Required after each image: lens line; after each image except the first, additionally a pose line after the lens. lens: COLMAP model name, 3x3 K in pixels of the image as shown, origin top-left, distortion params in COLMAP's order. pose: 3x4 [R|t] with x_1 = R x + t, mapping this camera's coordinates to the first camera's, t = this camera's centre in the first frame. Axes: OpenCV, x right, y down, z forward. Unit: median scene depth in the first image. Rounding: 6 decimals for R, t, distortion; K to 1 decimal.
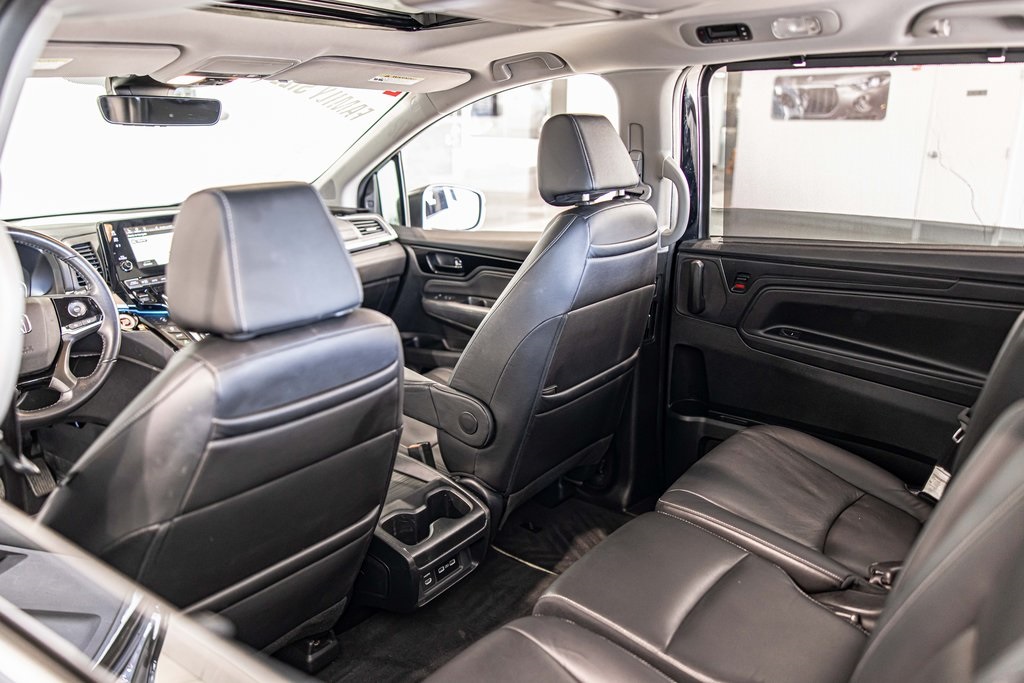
lens RADIAL K [[784.5, 0, 512.0], [0, 784.5, 341.5], [0, 0, 1]] dist [0.024059, -0.000387]
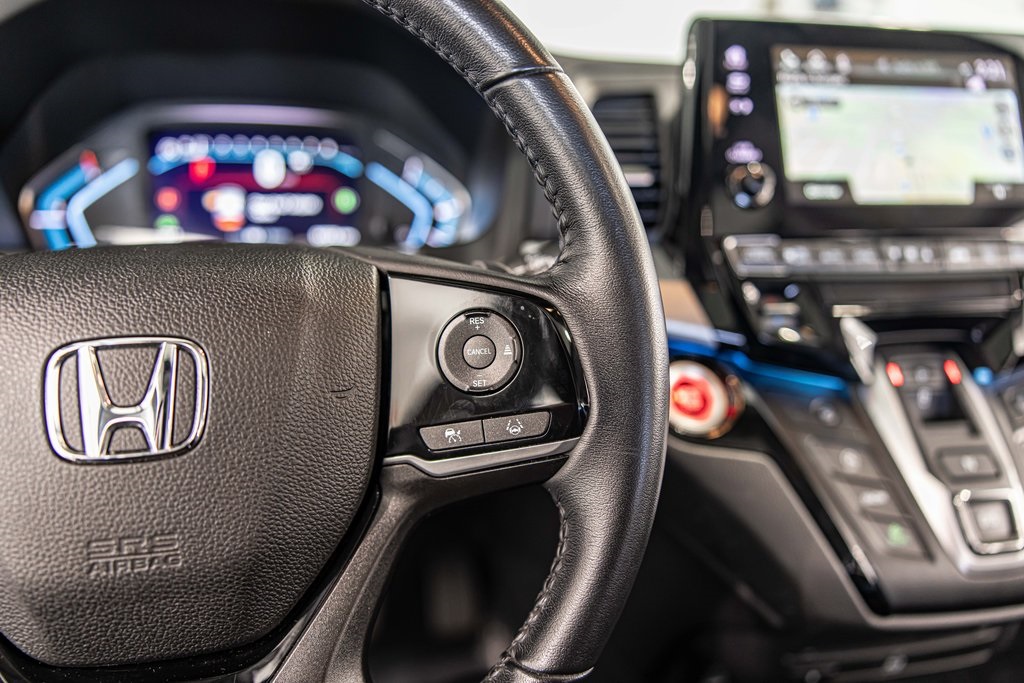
lens RADIAL K [[784.5, 0, 512.0], [0, 784.5, 341.5], [0, 0, 1]] dist [0.024059, -0.000387]
pose [[0.747313, 0.250860, -0.615298, -0.368932], [-0.218722, 0.967262, 0.128707, -0.061336], [0.627442, 0.038395, 0.777716, 0.740069]]
